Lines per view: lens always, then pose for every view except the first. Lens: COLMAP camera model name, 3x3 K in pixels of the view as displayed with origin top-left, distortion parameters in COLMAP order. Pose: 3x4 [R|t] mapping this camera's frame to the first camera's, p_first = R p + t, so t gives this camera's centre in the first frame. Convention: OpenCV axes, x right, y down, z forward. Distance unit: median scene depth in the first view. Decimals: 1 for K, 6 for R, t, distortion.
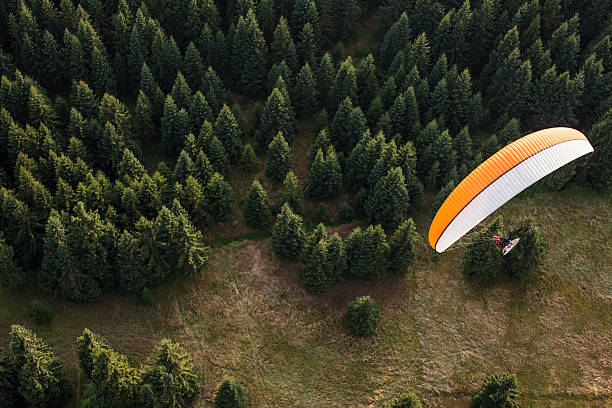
lens RADIAL K [[873.8, 0, 306.0], [0, 873.8, 204.0], [0, 0, 1]] dist [-0.139777, 0.139429]
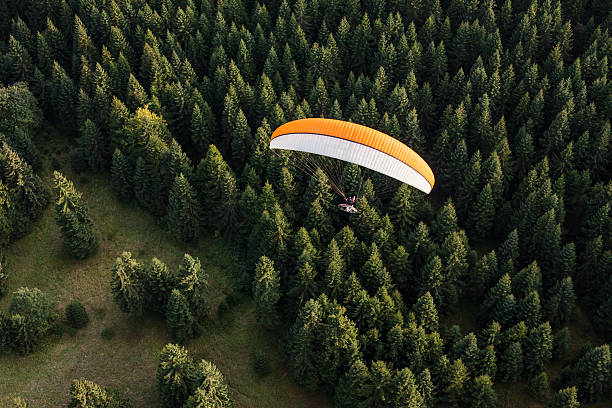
lens RADIAL K [[873.8, 0, 306.0], [0, 873.8, 204.0], [0, 0, 1]] dist [-0.139777, 0.139429]
pose [[0.657942, 0.583410, -0.476178, 0.090583], [-0.619842, 0.778641, 0.097540, -0.137580], [0.427678, 0.230979, 0.873923, 0.095618]]
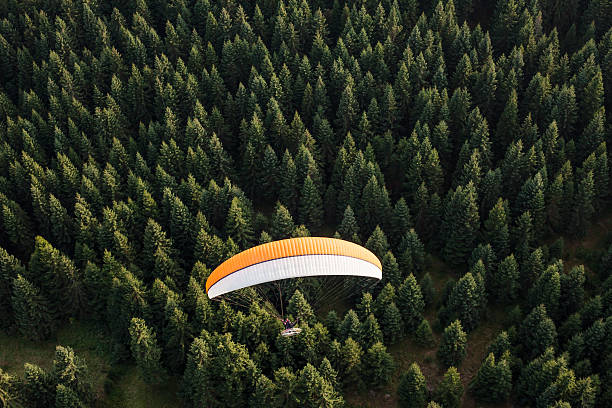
lens RADIAL K [[873.8, 0, 306.0], [0, 873.8, 204.0], [0, 0, 1]] dist [-0.139777, 0.139429]
pose [[0.912671, 0.269662, -0.307105, 0.070249], [-0.300704, 0.951968, -0.057745, -0.095276], [0.276782, 0.145050, 0.949922, 0.059251]]
